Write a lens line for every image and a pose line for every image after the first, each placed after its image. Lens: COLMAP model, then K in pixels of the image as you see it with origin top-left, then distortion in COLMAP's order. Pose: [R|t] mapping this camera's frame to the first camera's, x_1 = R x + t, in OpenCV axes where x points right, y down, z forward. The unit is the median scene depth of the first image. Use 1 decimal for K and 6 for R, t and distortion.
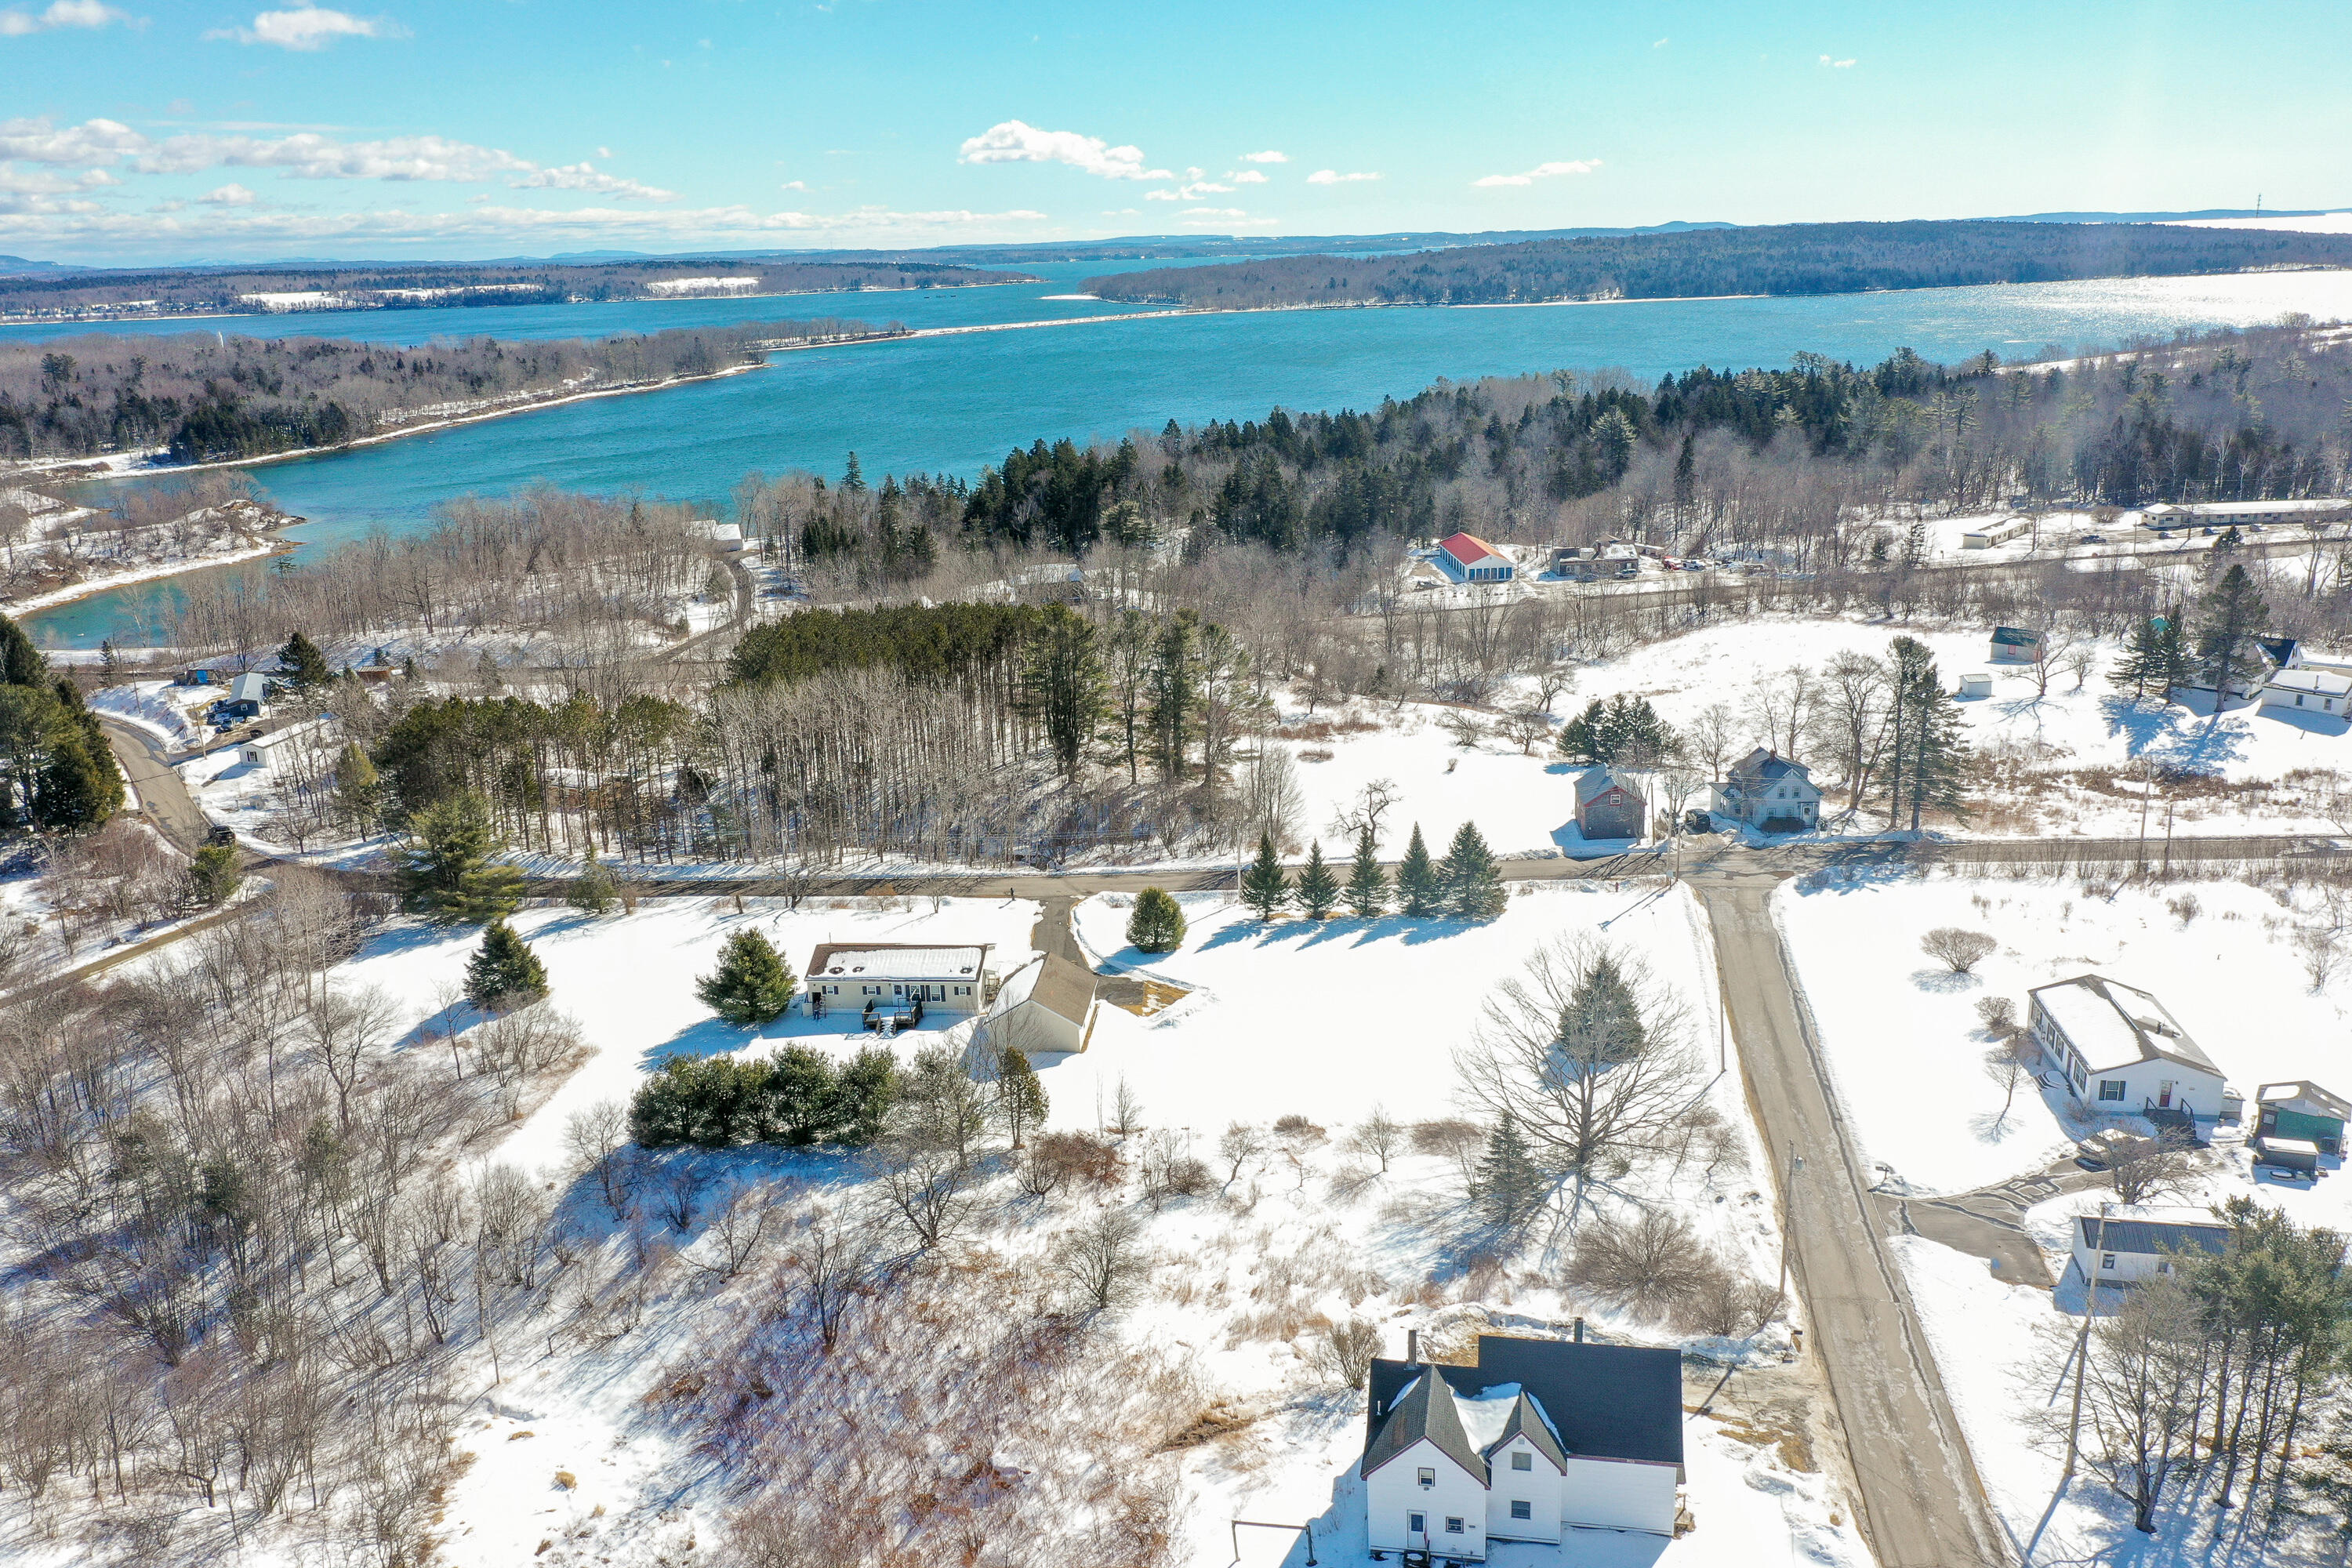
lens RADIAL K [[1860.0, 0, 1165.3], [0, 1860.0, 770.6], [0, 0, 1]] dist [0.000563, -0.005042]
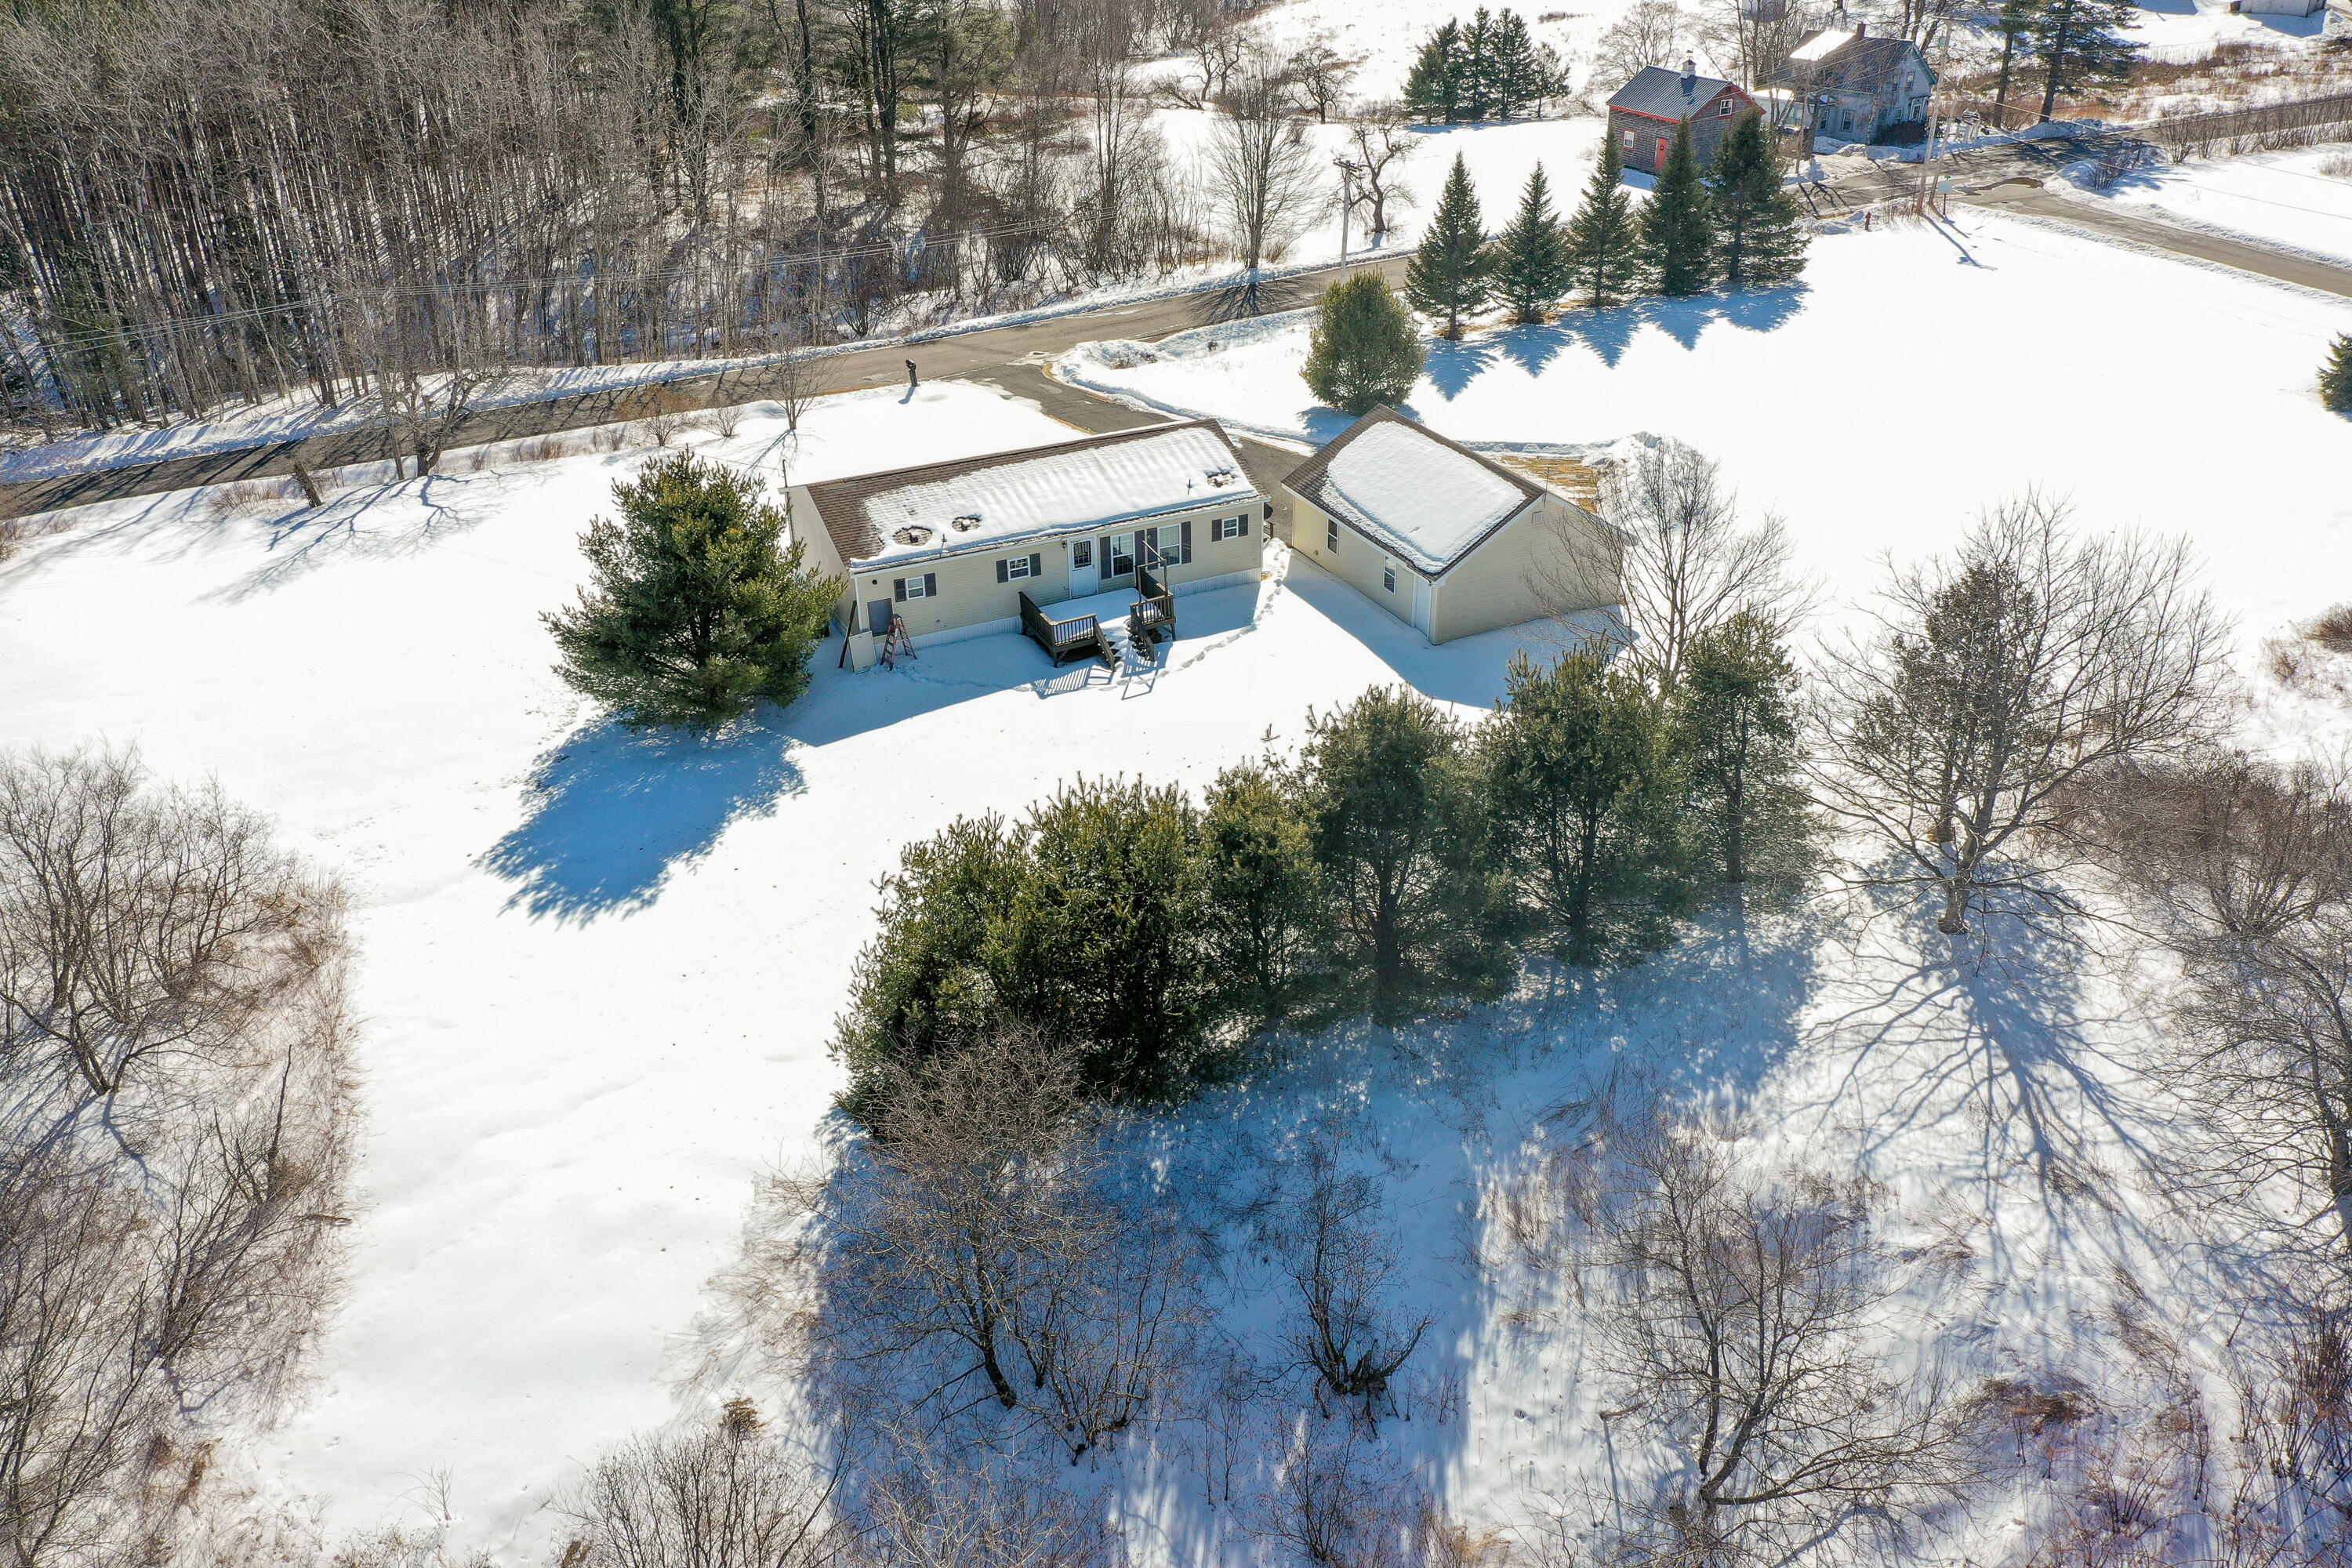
lens RADIAL K [[1860.0, 0, 1165.3], [0, 1860.0, 770.6], [0, 0, 1]] dist [0.000563, -0.005042]
pose [[0.865148, -0.226789, 0.447309, -0.243715], [0.127372, 0.962029, 0.241404, 0.053116], [-0.485072, -0.151876, 0.861185, 0.495940]]
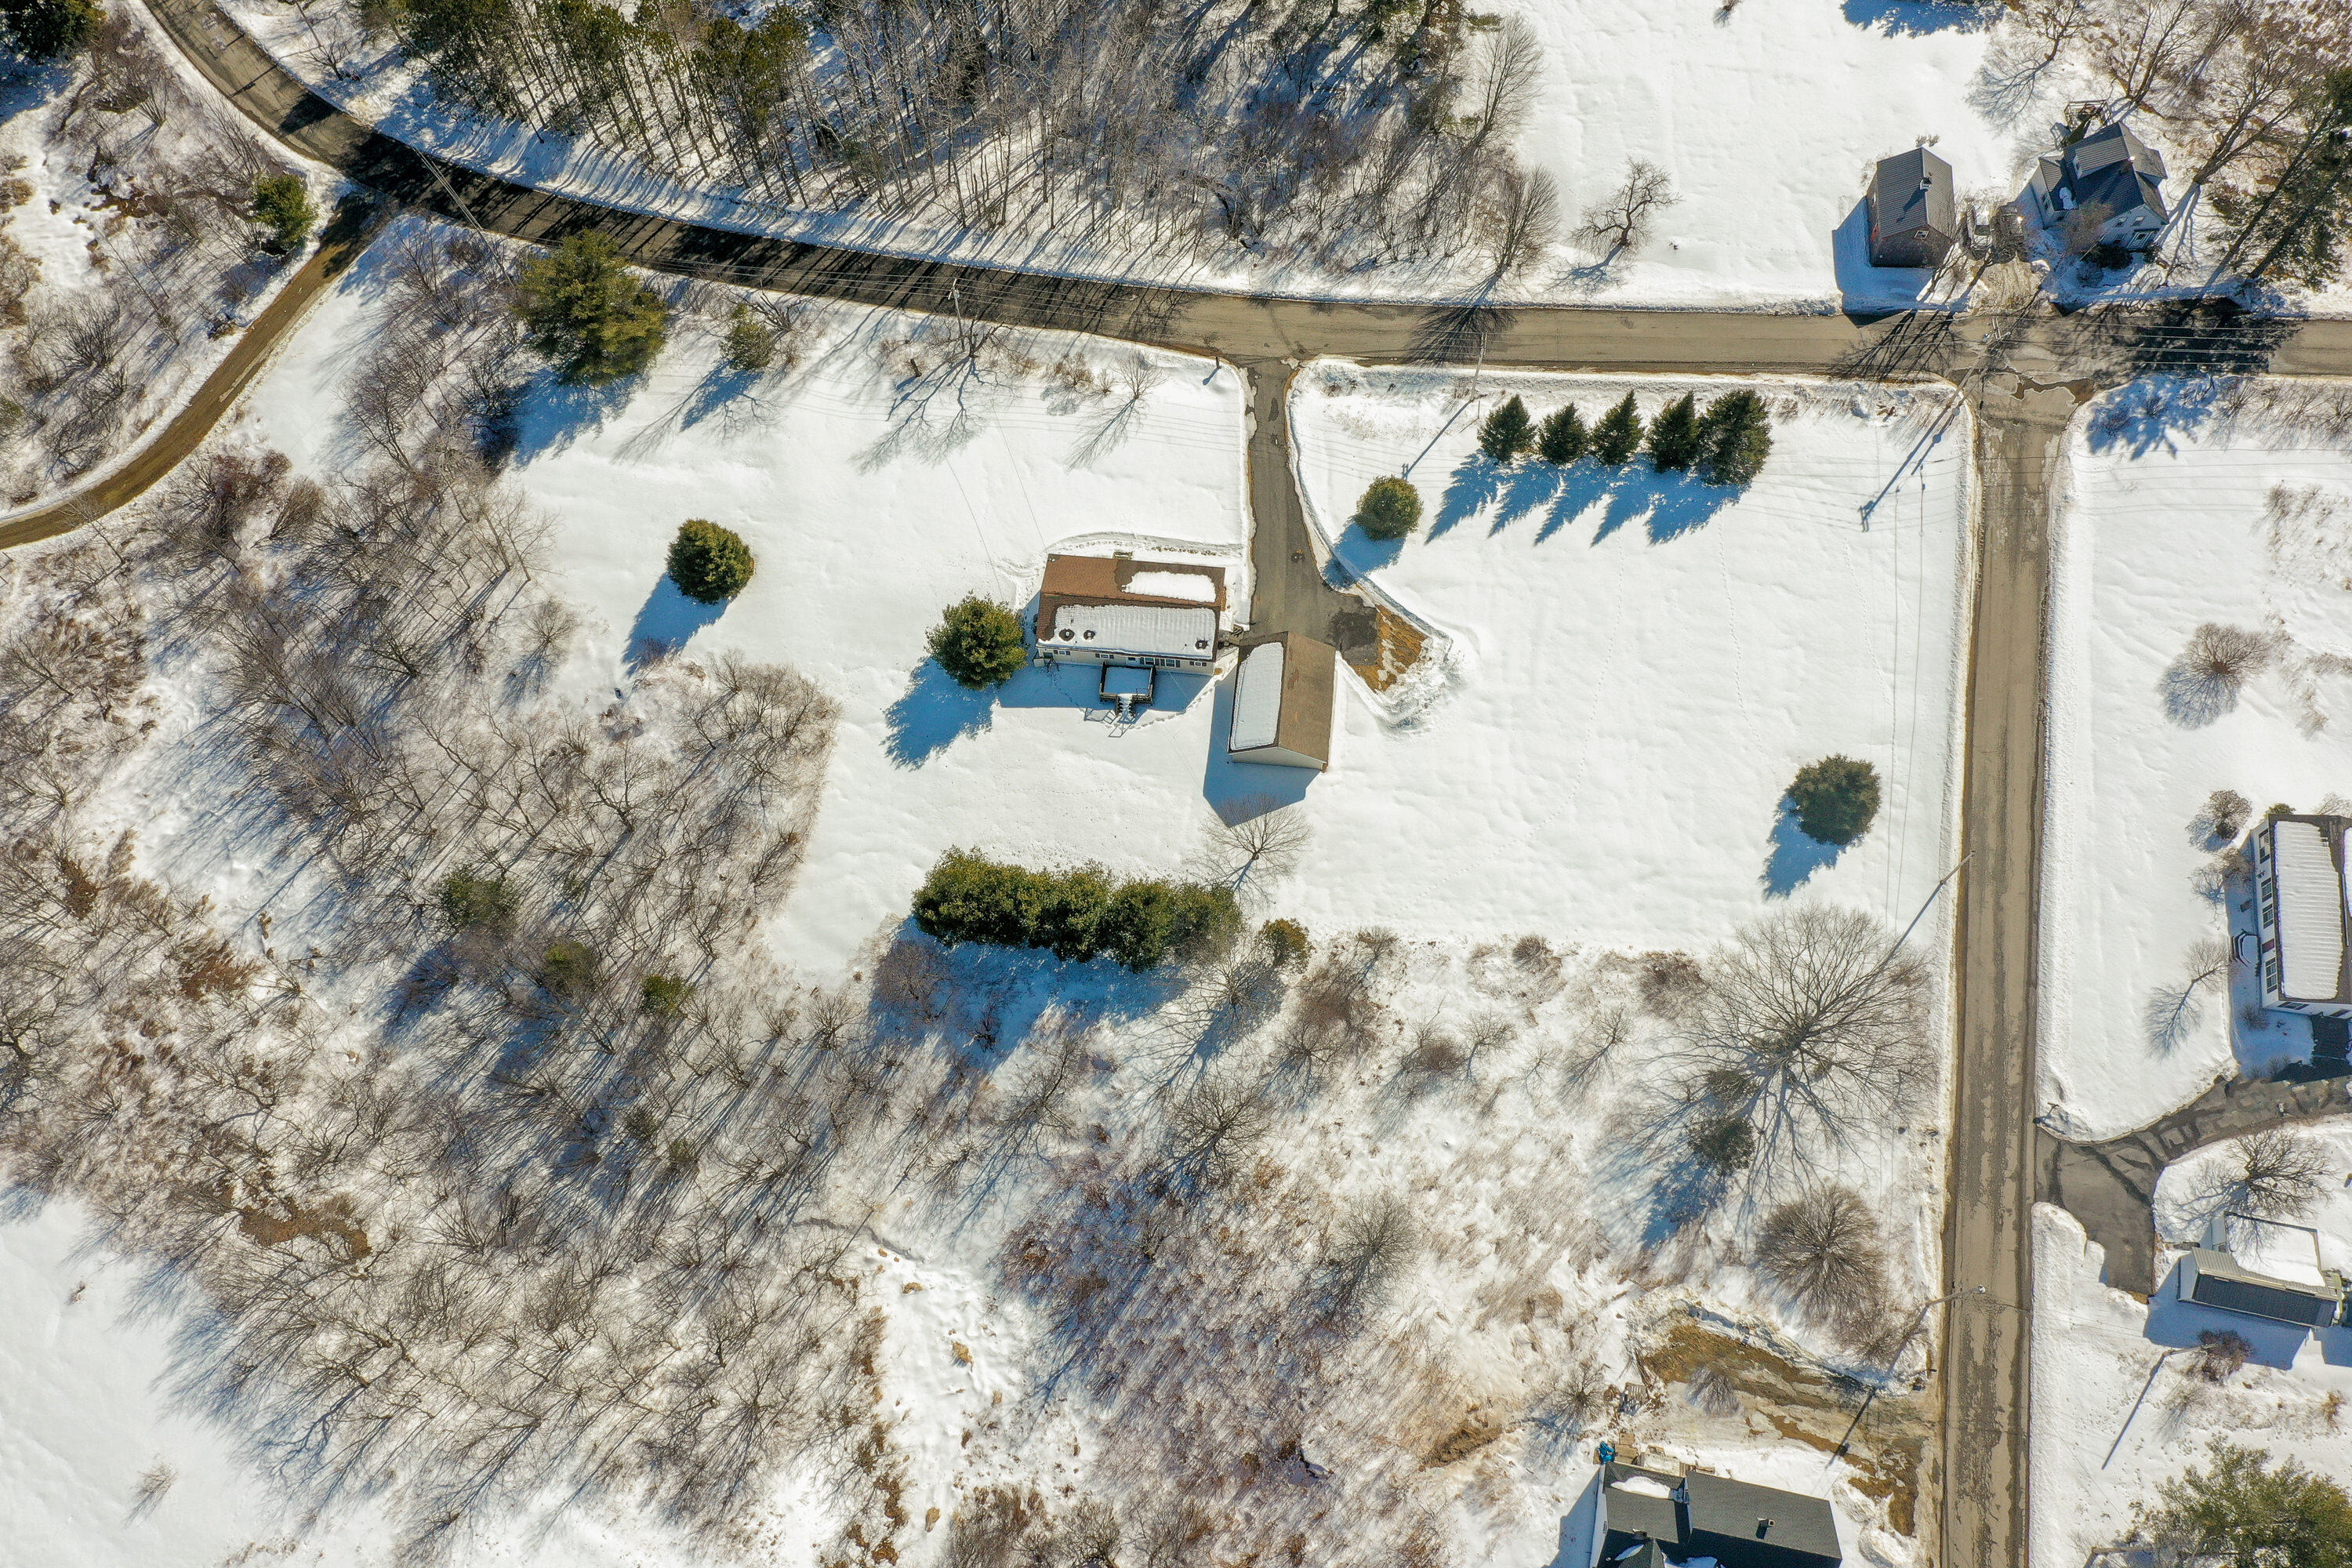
lens RADIAL K [[1860.0, 0, 1165.3], [0, 1860.0, 770.6], [0, 0, 1]] dist [0.000563, -0.005042]
pose [[0.999867, 0.016319, 0.000552, -0.096745], [-0.010602, 0.623140, 0.782039, -0.474421], [0.012418, -0.781940, 0.623230, 0.262302]]
